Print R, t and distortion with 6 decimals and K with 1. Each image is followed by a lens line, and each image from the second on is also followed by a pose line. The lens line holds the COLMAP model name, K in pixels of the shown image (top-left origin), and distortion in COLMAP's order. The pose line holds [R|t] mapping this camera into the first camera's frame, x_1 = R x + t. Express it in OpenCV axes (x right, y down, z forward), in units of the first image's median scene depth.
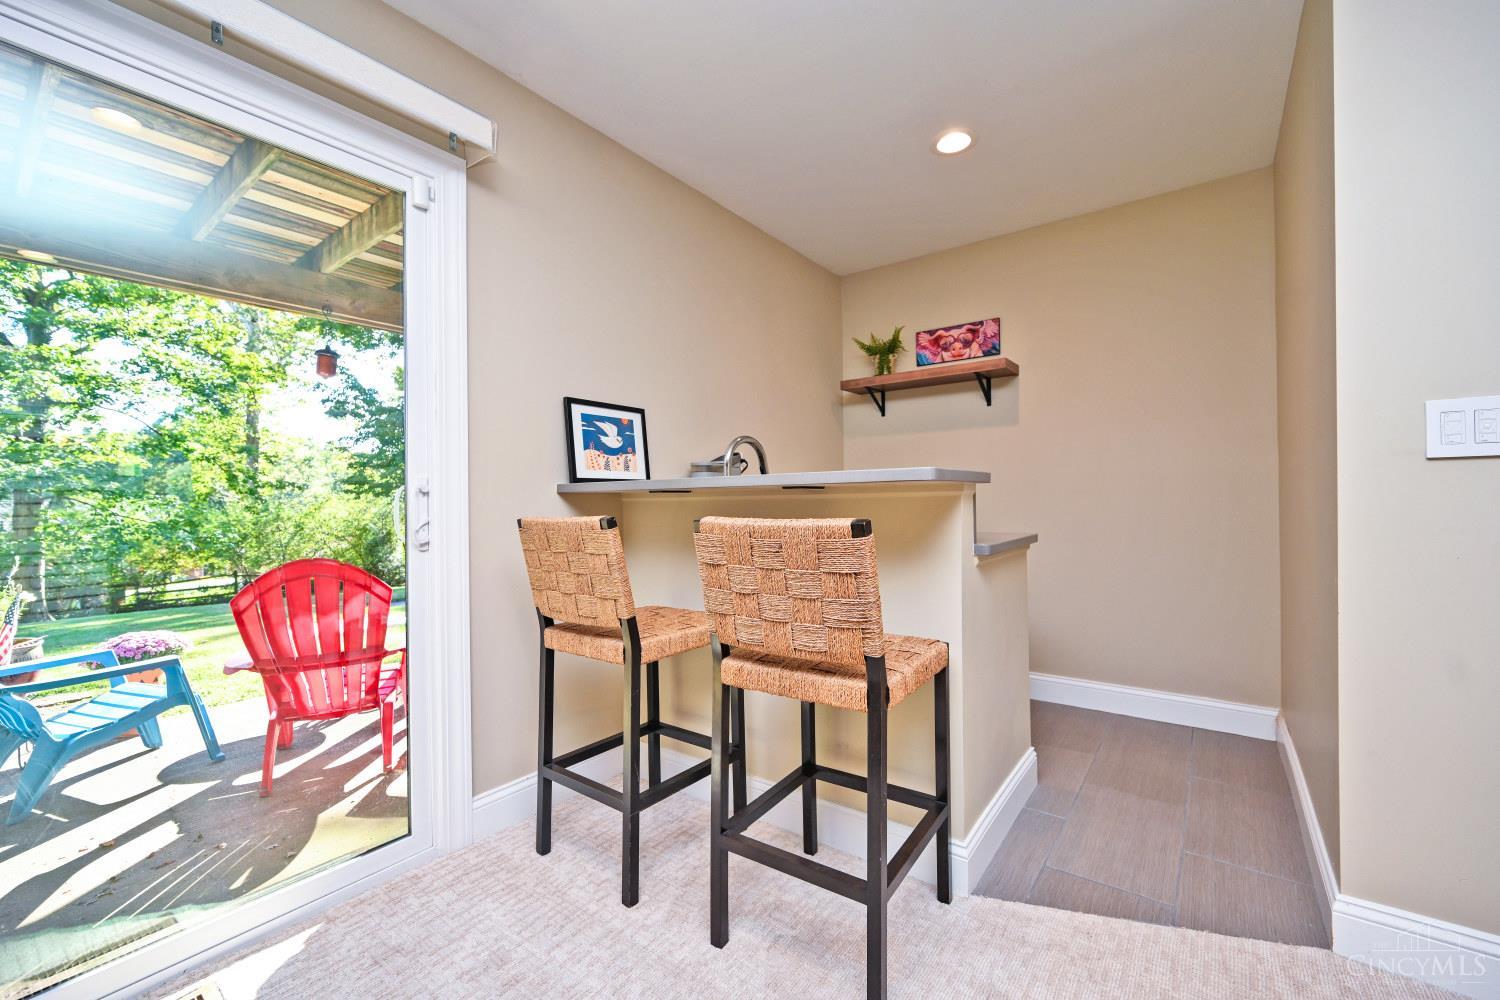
lens RADIAL K [[617.7, 0, 750.0], [0, 617.7, 500.0], [0, 0, 1]] dist [-0.000126, -0.000132]
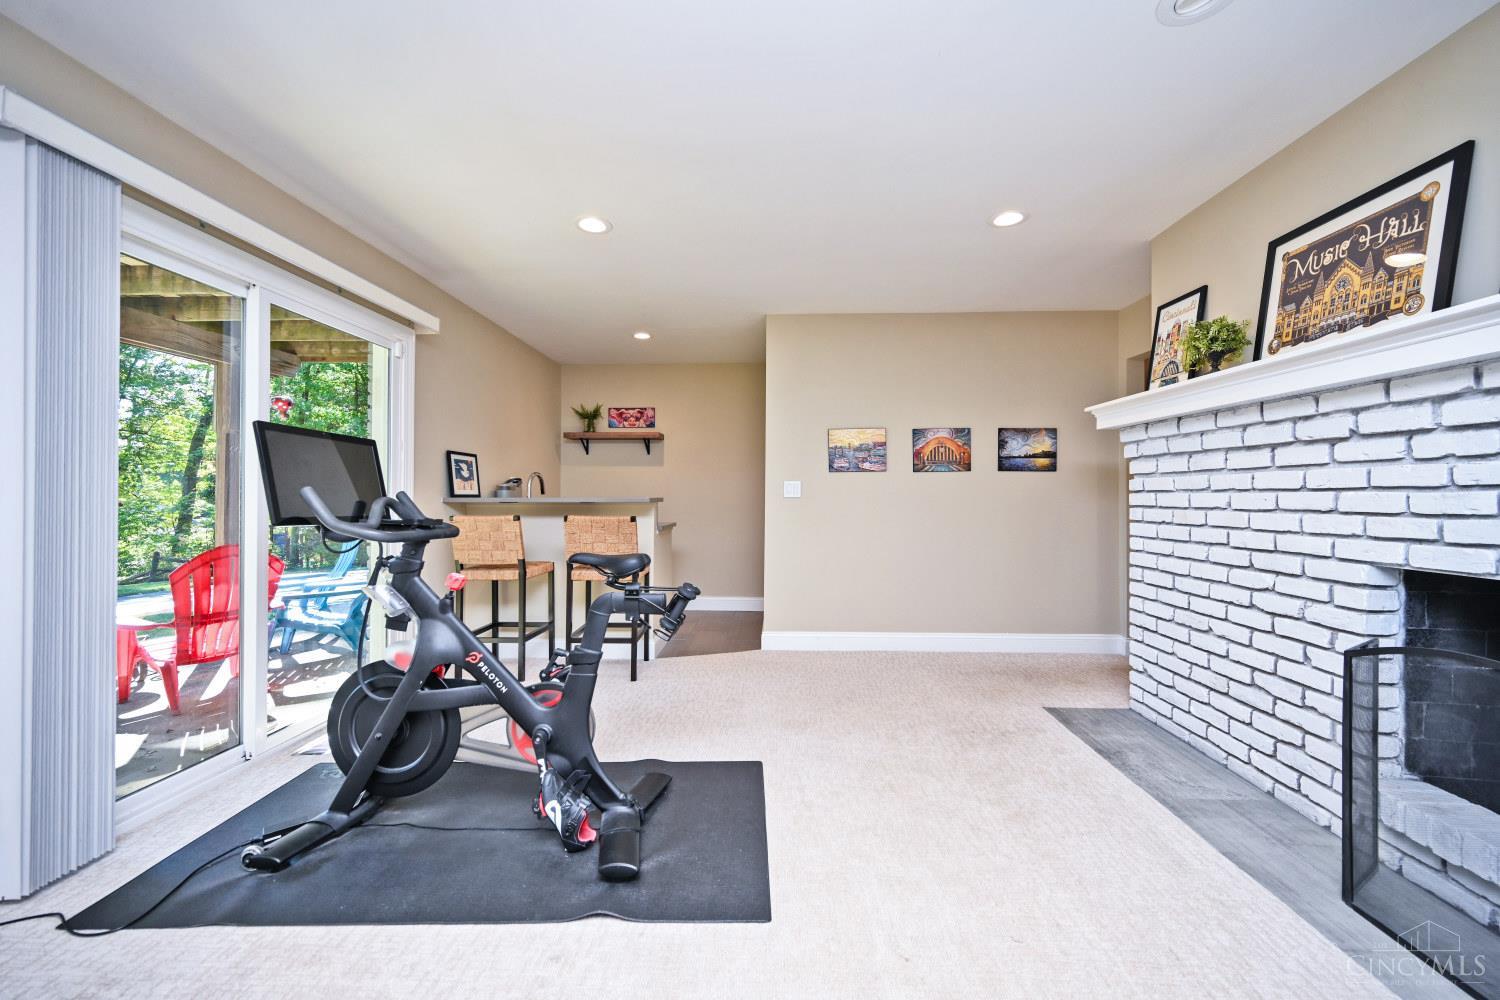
lens RADIAL K [[617.7, 0, 750.0], [0, 617.7, 500.0], [0, 0, 1]] dist [-0.000126, -0.000132]
pose [[0.829238, 0.010552, 0.558796, -0.544820], [-0.013340, 0.999911, 0.000914, -0.030607], [-0.558736, -0.008212, 0.829305, -0.974358]]
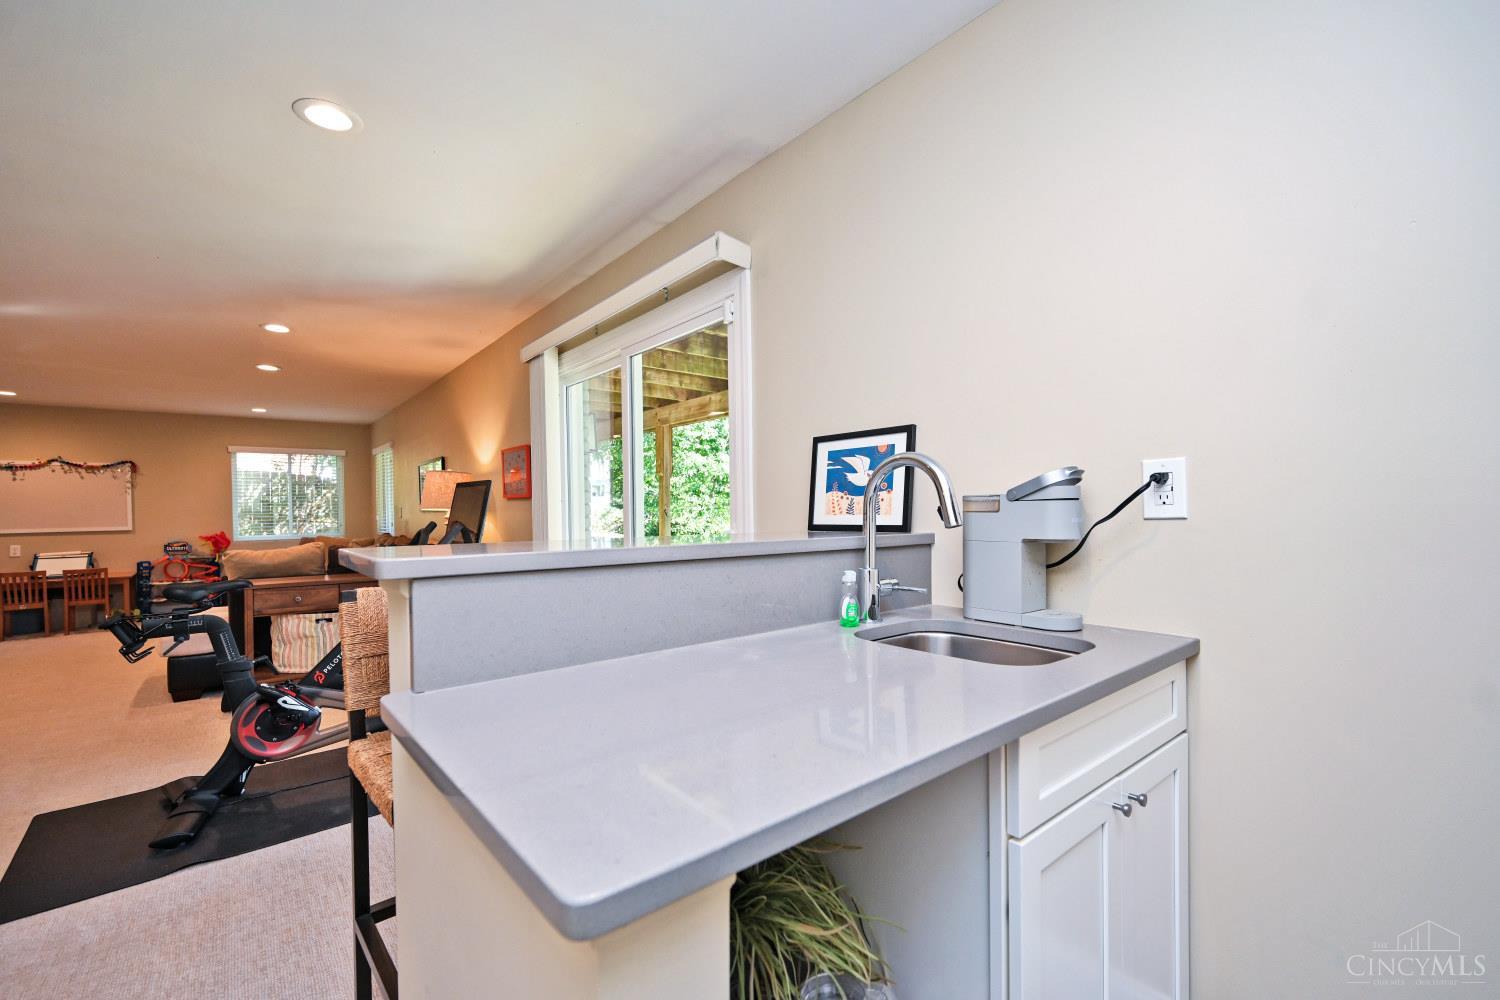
lens RADIAL K [[617.7, 0, 750.0], [0, 617.7, 500.0], [0, 0, 1]] dist [-0.000126, -0.000132]
pose [[-0.233190, -0.006216, -0.972411, 0.592226], [0.010545, 0.999905, -0.008921, -0.060846], [0.972374, -0.012334, -0.233102, 1.050469]]
